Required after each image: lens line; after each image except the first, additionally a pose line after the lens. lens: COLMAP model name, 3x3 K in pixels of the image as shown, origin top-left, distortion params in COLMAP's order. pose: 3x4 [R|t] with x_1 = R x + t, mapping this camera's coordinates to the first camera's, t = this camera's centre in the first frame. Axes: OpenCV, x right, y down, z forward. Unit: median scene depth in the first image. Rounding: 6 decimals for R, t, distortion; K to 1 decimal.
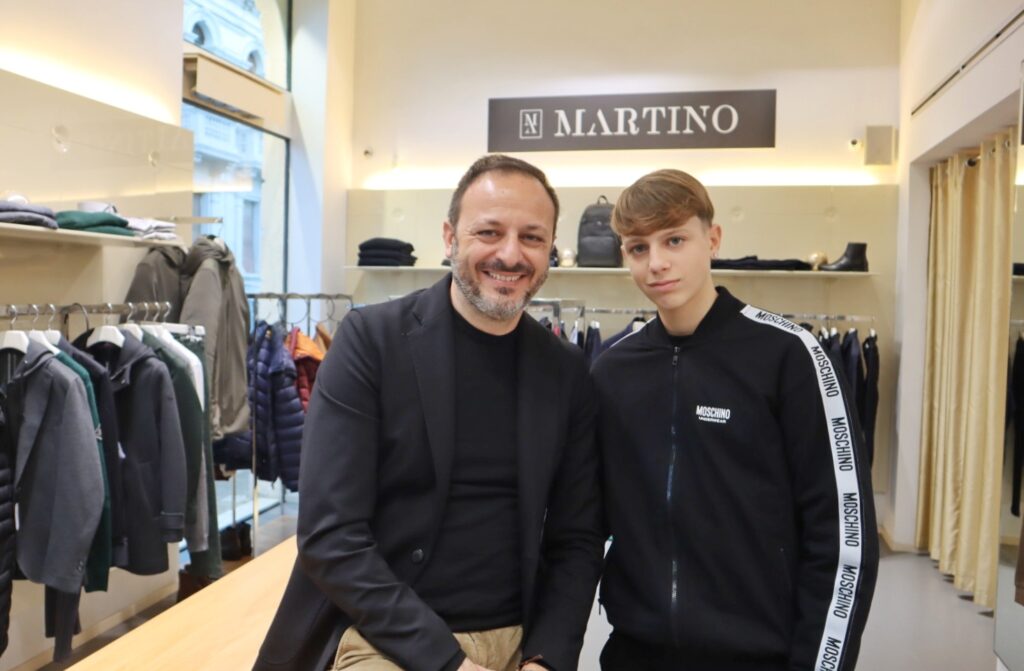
lens RADIAL K [[868.1, 0, 467.1], [0, 868.1, 328.8], [0, 0, 1]] dist [-0.093252, 0.077431]
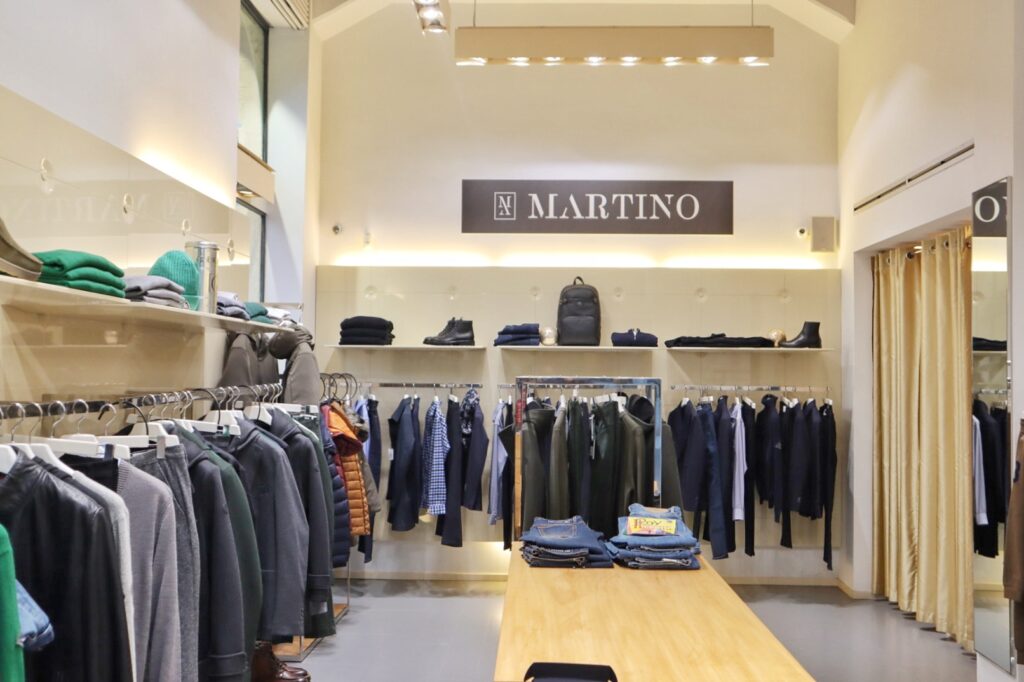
lens RADIAL K [[1036.0, 0, 506.0], [0, 1036.0, 339.8], [0, 0, 1]] dist [-0.051392, 0.154926]
pose [[0.972989, -0.003581, 0.230822, -0.222545], [0.018860, 0.997770, -0.064019, 0.001609], [-0.230078, 0.066643, 0.970888, -0.200899]]
